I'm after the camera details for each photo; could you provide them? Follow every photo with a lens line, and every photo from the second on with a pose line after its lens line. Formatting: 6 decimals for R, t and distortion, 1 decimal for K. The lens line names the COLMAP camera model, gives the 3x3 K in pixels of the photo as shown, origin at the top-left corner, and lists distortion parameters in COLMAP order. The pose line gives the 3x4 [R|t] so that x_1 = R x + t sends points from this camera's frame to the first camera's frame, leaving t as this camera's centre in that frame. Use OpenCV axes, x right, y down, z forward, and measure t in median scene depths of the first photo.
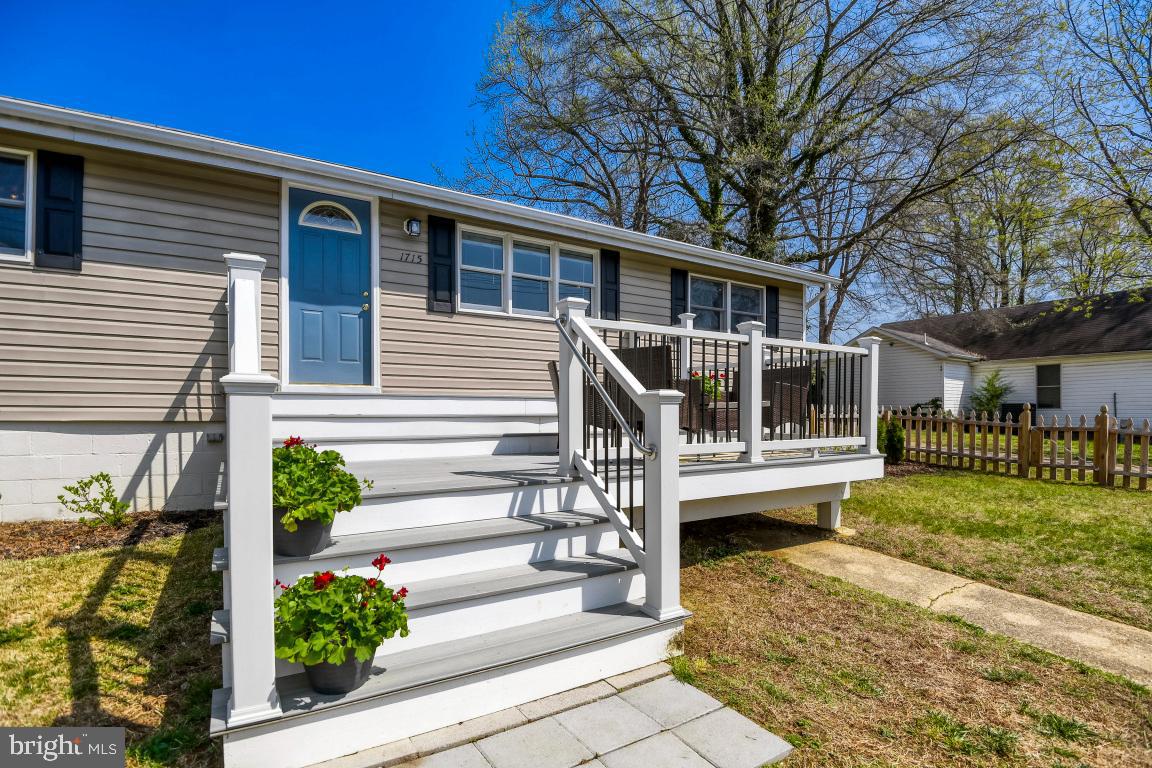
lens RADIAL K [[529.6, 0, 573.6], [0, 529.6, 419.6], [0, 0, 1]] dist [-0.015435, -0.000127]
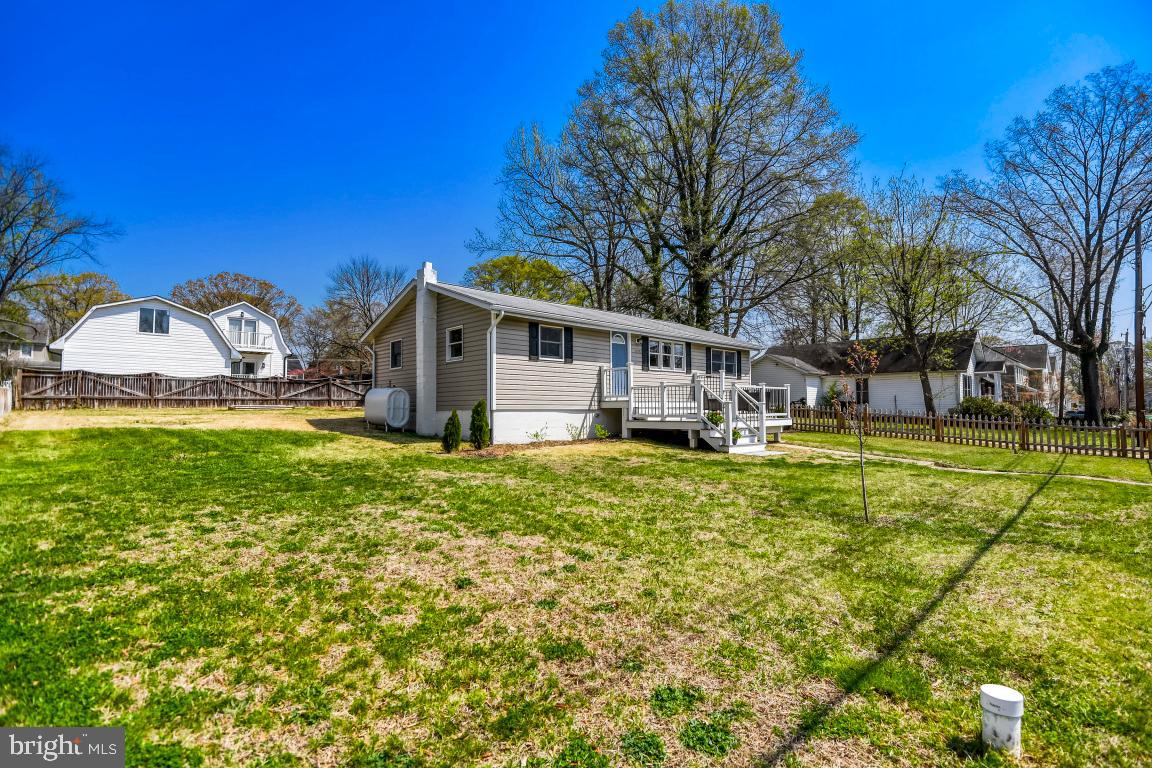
lens RADIAL K [[548.0, 0, 576.0], [0, 548.0, 384.0], [0, 0, 1]] dist [0.014441, -0.019253]
pose [[0.976456, 0.007631, 0.215580, -0.731630], [0.004231, 0.998504, -0.054510, 0.013675], [-0.215674, 0.054139, 0.974963, -1.026897]]
